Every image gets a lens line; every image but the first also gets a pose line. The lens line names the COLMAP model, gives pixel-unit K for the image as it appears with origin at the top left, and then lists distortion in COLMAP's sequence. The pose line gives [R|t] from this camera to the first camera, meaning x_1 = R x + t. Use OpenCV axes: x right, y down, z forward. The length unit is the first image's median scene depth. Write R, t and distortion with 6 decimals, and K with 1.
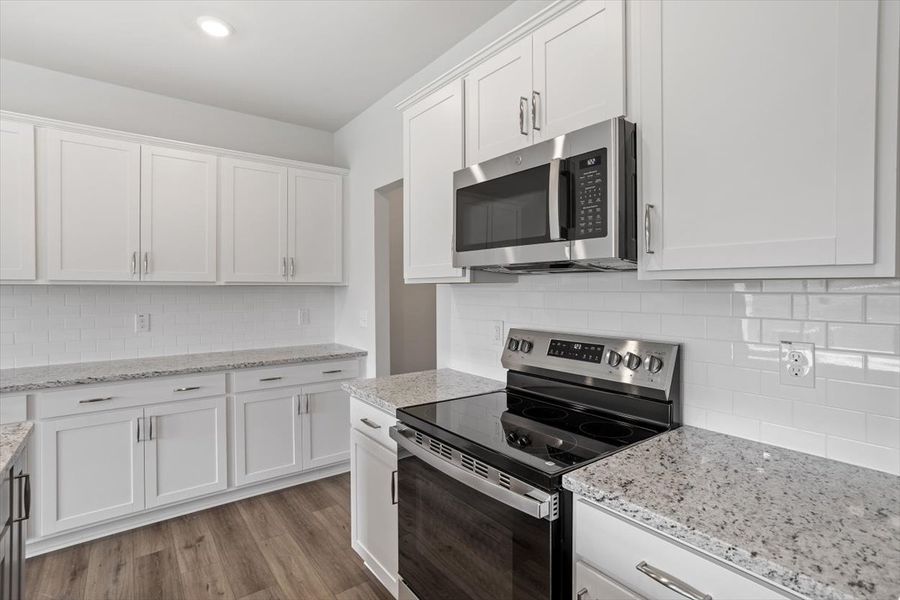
lens RADIAL K [[440.6, 0, 449.3], [0, 440.6, 289.5], [0, 0, 1]] dist [-0.047711, 0.026211]
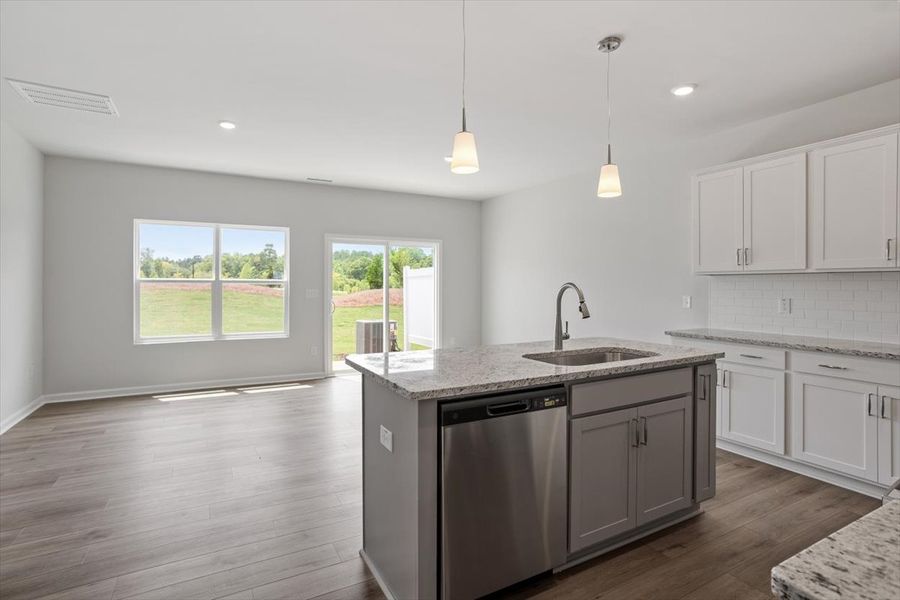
lens RADIAL K [[453.5, 0, 450.0], [0, 453.5, 290.6], [0, 0, 1]] dist [-0.023334, 0.000184]
pose [[-0.138471, 0.011968, -0.990294, 0.693796], [-0.004051, 0.999912, 0.012651, 0.038915], [0.990358, 0.005763, -0.138411, 0.143907]]
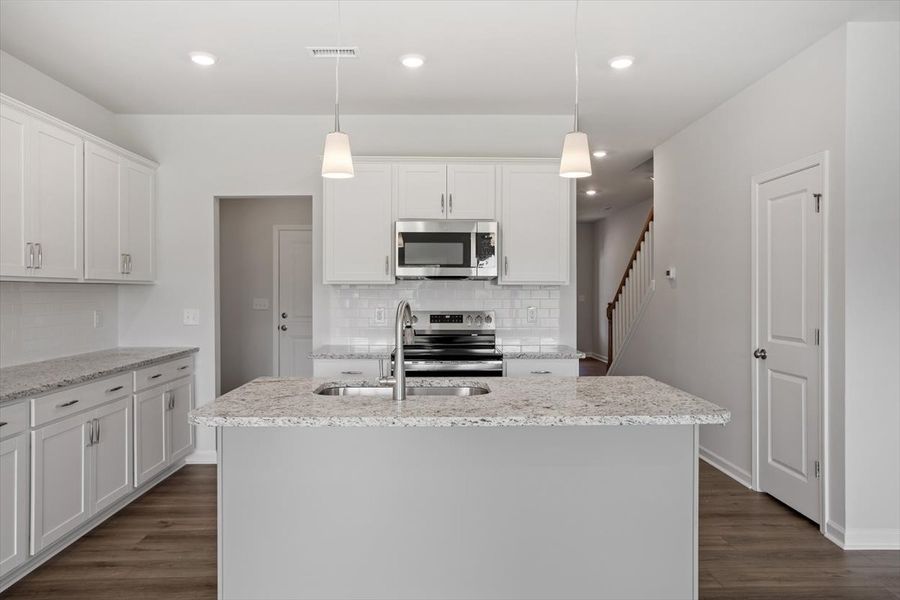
lens RADIAL K [[575.7, 0, 447.2], [0, 575.7, 290.4], [0, 0, 1]] dist [-0.011476, 0.002186]
pose [[0.585937, 0.002578, 0.810352, -1.669110], [-0.000877, 0.999996, -0.002547, 0.014308], [-0.810356, 0.000781, 0.585938, -0.498170]]
